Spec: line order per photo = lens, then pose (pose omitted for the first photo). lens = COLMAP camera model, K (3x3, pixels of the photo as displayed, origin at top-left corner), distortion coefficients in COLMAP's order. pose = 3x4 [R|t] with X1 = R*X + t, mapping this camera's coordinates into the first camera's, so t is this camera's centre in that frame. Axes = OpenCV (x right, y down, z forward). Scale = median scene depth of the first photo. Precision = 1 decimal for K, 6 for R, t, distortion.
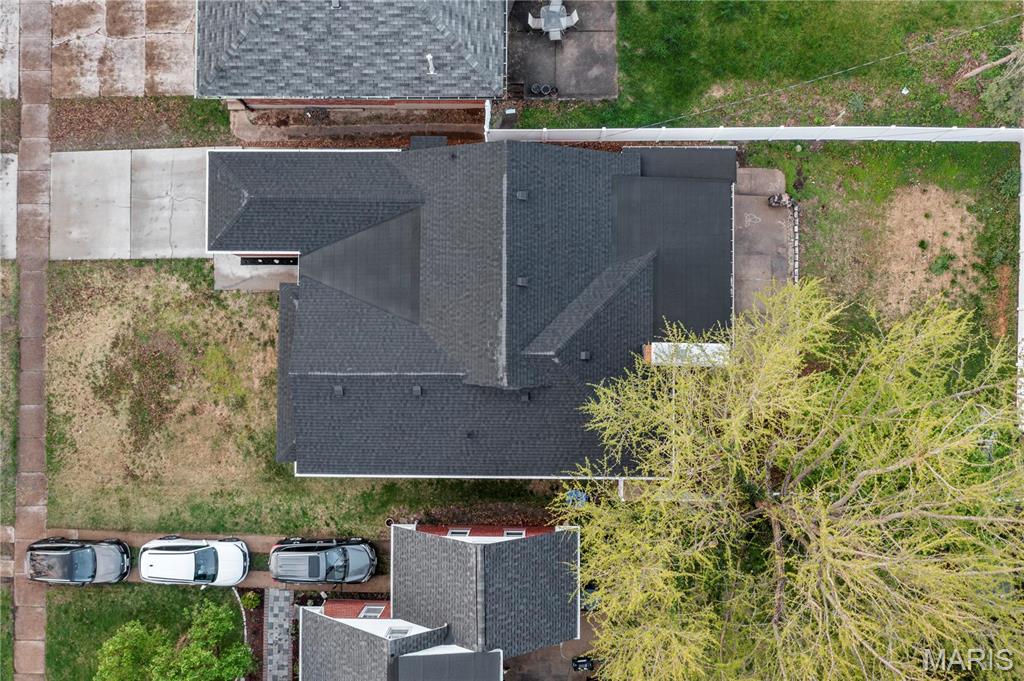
lens RADIAL K [[810.7, 0, 515.7], [0, 810.7, 340.7], [0, 0, 1]] dist [-0.011269, 0.007851]
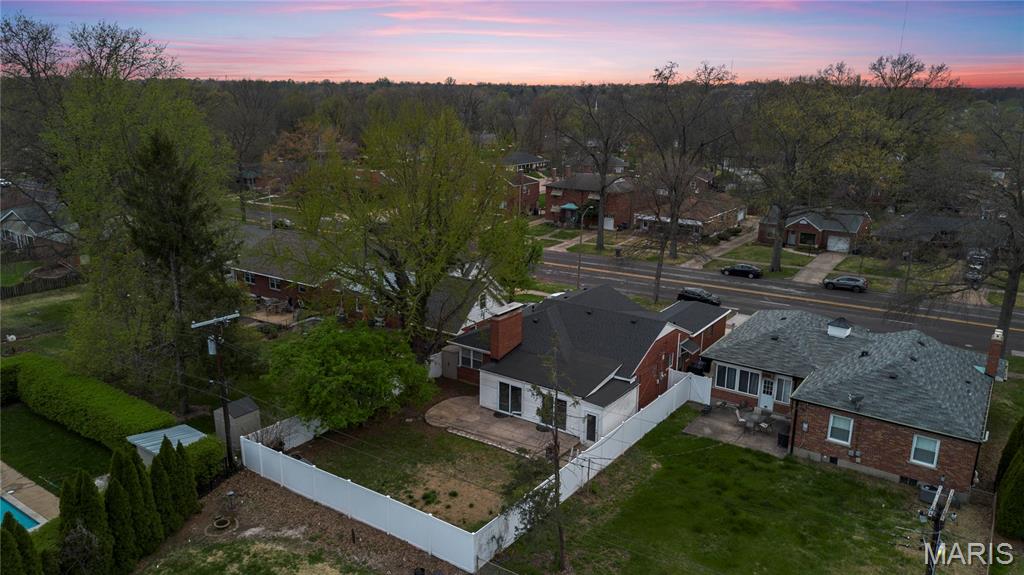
lens RADIAL K [[726.3, 0, 512.0], [0, 726.3, 287.5], [0, 0, 1]] dist [0.039028, -0.007611]
pose [[-0.566805, 0.219040, -0.794200, 1.200734], [-0.823727, -0.133905, 0.550947, -0.706351], [0.014332, 0.966484, 0.256327, 0.461349]]
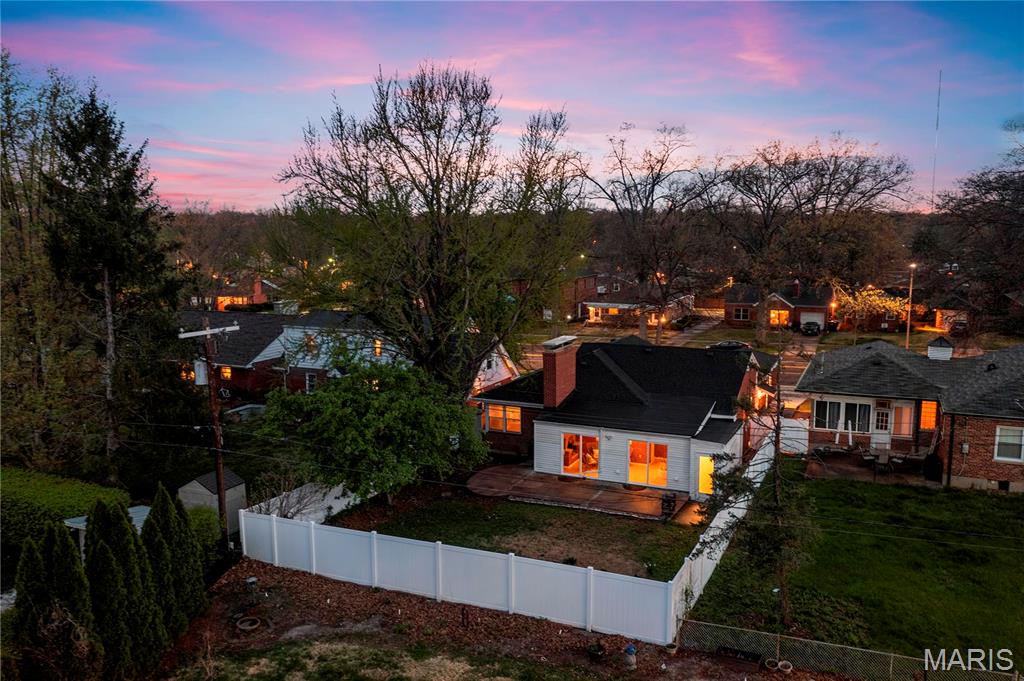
lens RADIAL K [[810.7, 0, 515.7], [0, 810.7, 340.7], [0, 0, 1]] dist [-0.011269, 0.007851]
pose [[-0.412319, 0.141802, -0.899936, 1.209084], [-0.910444, -0.028443, 0.412652, -0.390388], [0.032918, 0.989486, 0.140830, 0.672548]]
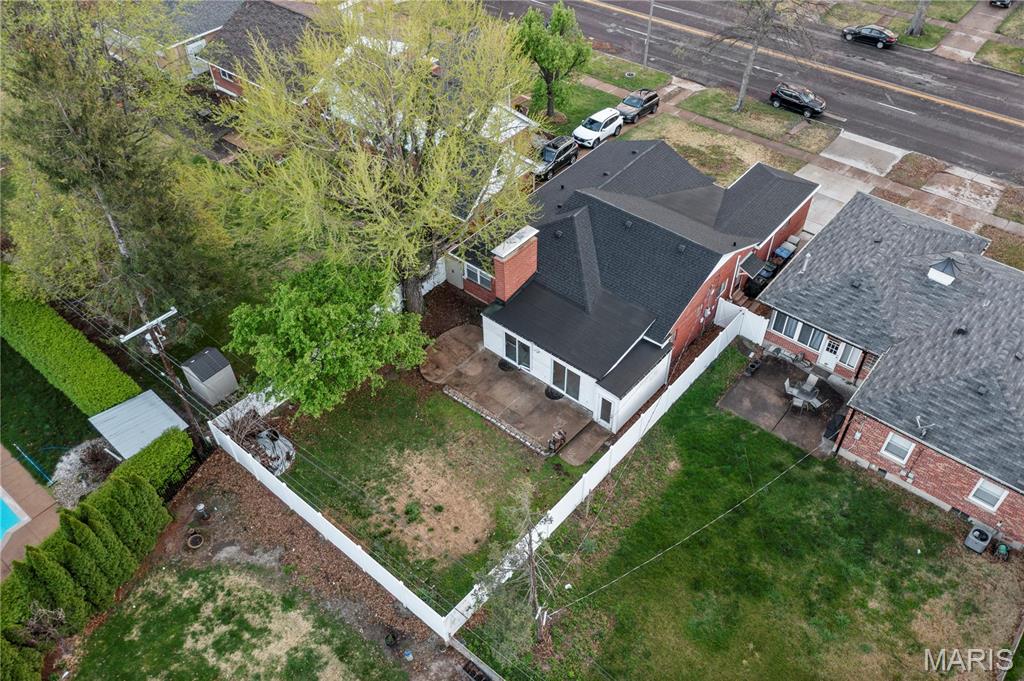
lens RADIAL K [[810.7, 0, 515.7], [0, 810.7, 340.7], [0, 0, 1]] dist [-0.011269, 0.007851]
pose [[-0.637823, 0.555612, -0.533363, 0.870872], [-0.769118, -0.423093, 0.479009, -0.596216], [0.040481, 0.715742, 0.697190, 0.131893]]
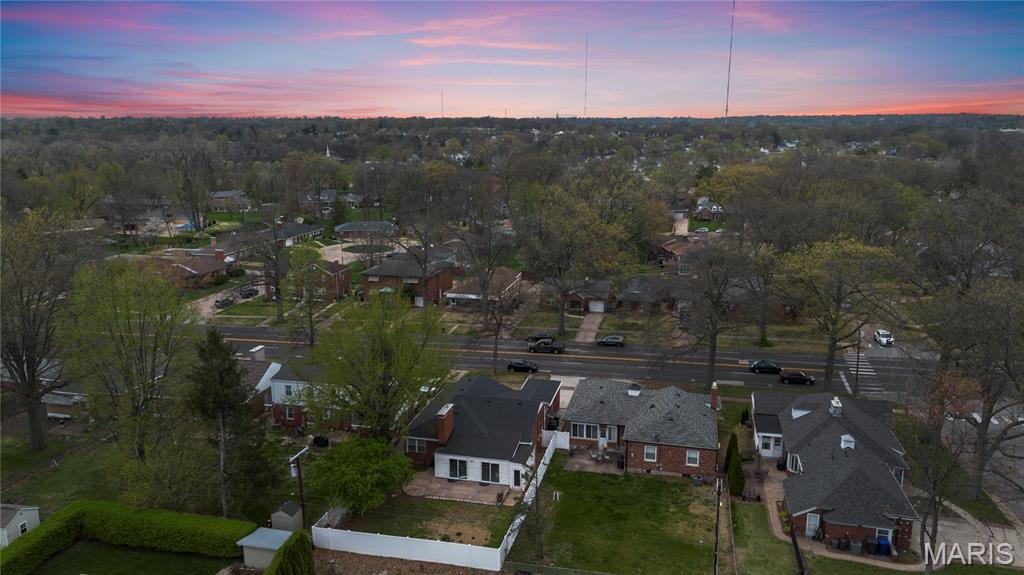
lens RADIAL K [[726.3, 0, 512.0], [0, 726.3, 287.5], [0, 0, 1]] dist [0.039028, -0.007611]
pose [[-0.229941, 0.221989, -0.947548, 1.949760], [-0.972817, -0.024963, 0.230225, -0.613655], [0.027454, 0.974730, 0.221695, 0.071072]]
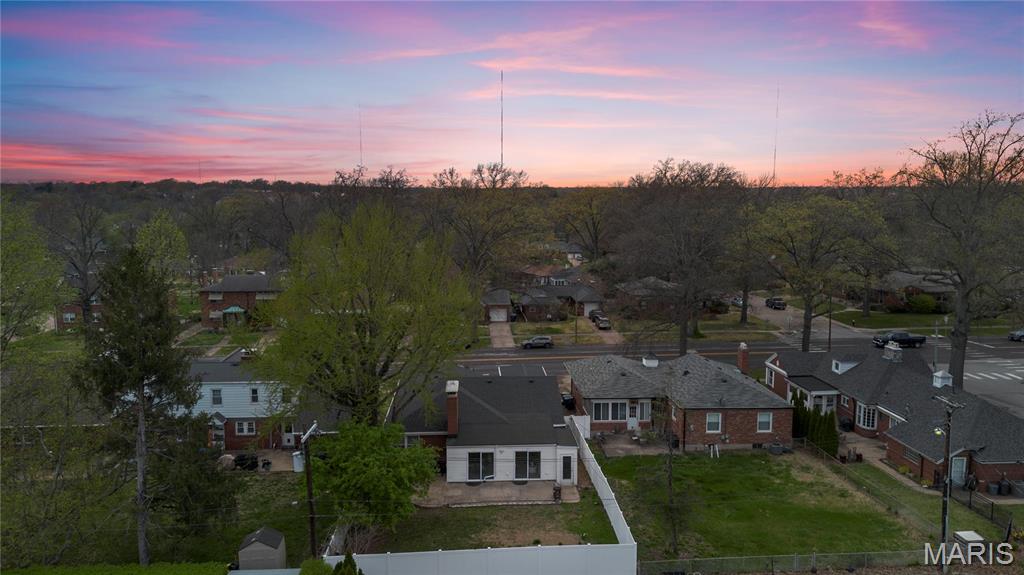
lens RADIAL K [[745.8, 0, 508.9], [0, 745.8, 284.9], [0, 0, 1]] dist [0.030680, -0.007707]
pose [[0.059360, 0.132721, -0.989374, 1.610485], [-0.998019, 0.028576, -0.056045, -0.020237], [0.020834, 0.990741, 0.134155, 0.440468]]
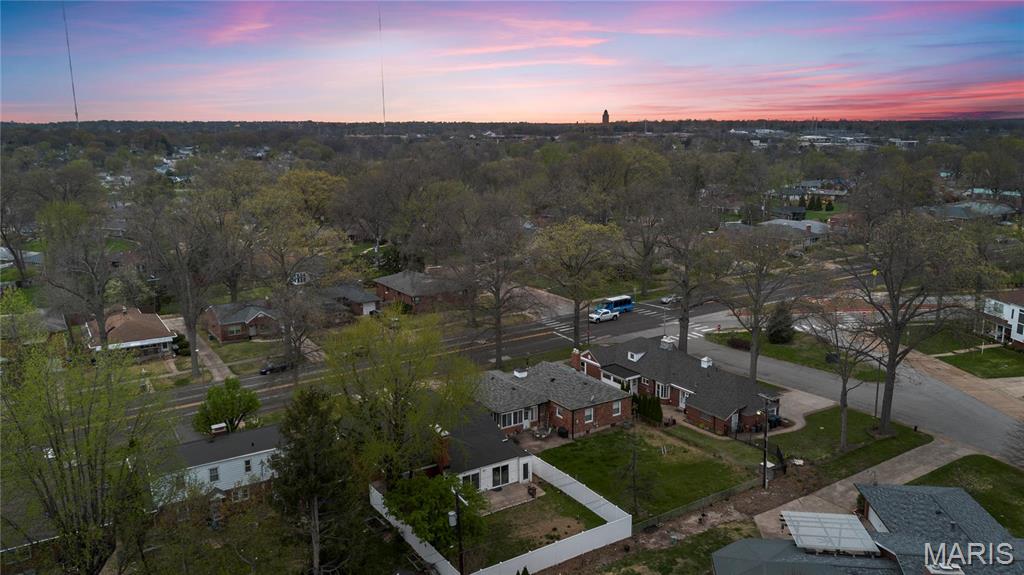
lens RADIAL K [[745.8, 0, 508.9], [0, 745.8, 284.9], [0, 0, 1]] dist [0.030680, -0.007707]
pose [[0.530381, 0.180063, -0.828416, 1.801718], [-0.847538, 0.134976, -0.513285, 0.799353], [0.019393, 0.974350, 0.224199, 0.041154]]
